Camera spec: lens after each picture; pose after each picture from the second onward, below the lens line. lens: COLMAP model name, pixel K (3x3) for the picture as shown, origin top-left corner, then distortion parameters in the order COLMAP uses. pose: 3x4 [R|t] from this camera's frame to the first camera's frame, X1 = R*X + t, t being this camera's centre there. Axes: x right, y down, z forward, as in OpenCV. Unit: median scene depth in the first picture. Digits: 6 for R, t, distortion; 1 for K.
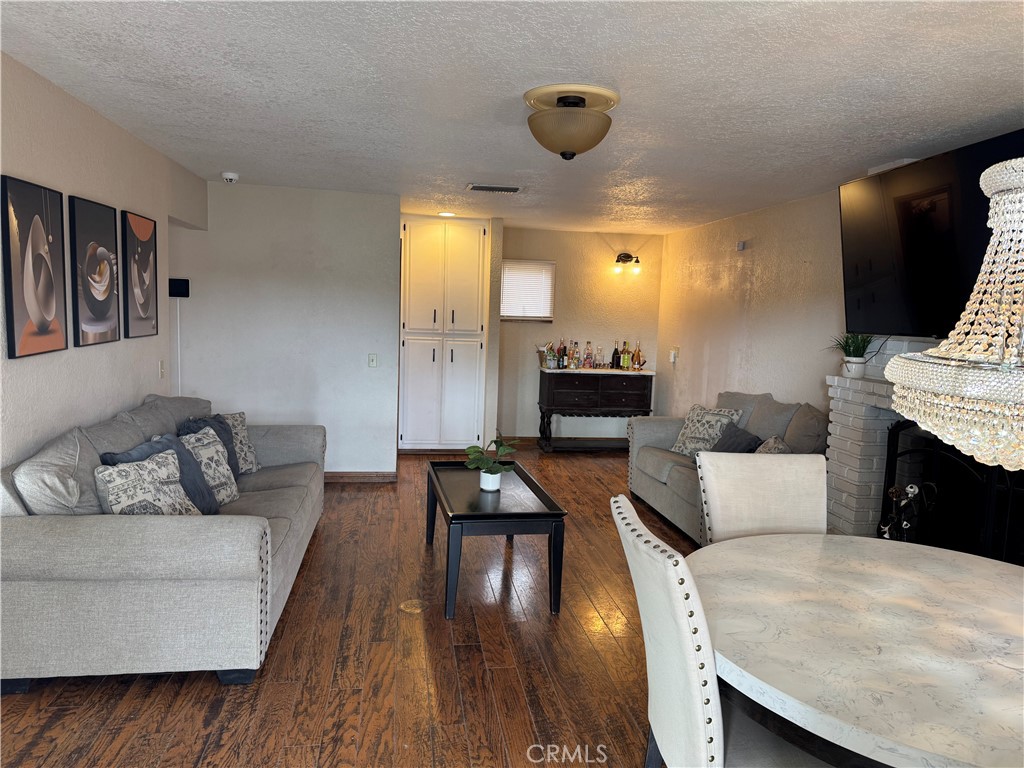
lens RADIAL K [[717.4, 0, 508.6], [0, 717.4, 384.6], [0, 0, 1]] dist [0.007977, -0.002292]
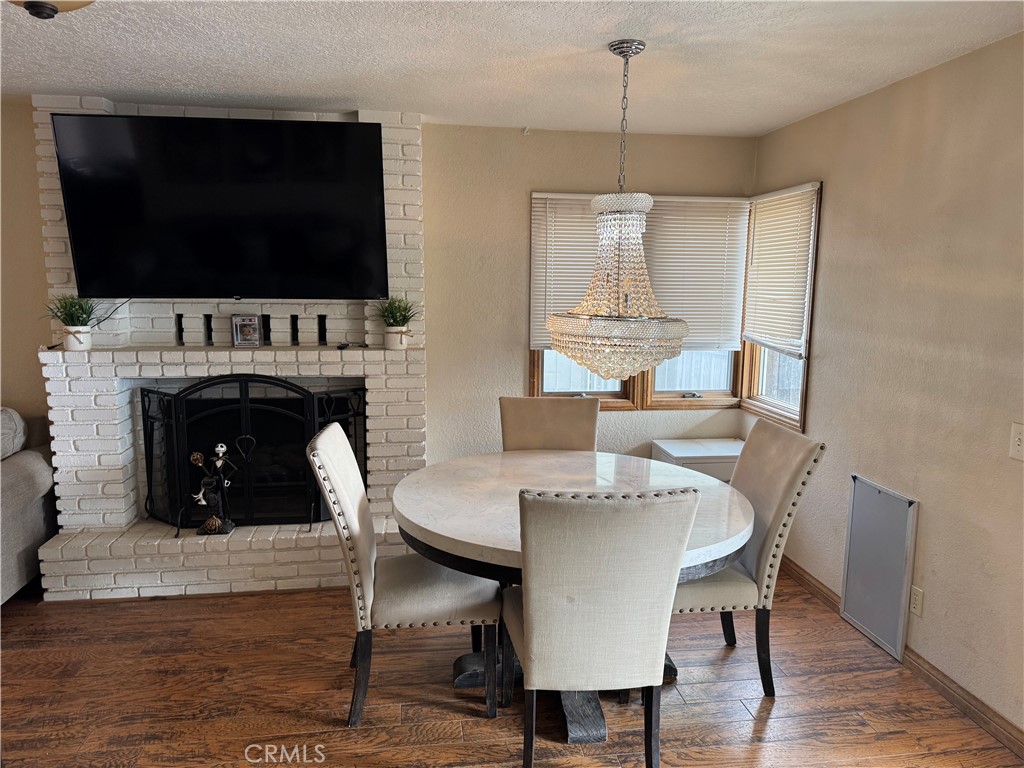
lens RADIAL K [[717.4, 0, 510.6], [0, 717.4, 385.1], [0, 0, 1]] dist [0.007977, -0.002292]
pose [[-0.005424, -0.179061, 0.983823, -0.372798], [0.094934, 0.979302, 0.178761, -0.074307], [-0.995469, 0.094368, 0.011687, 0.498710]]
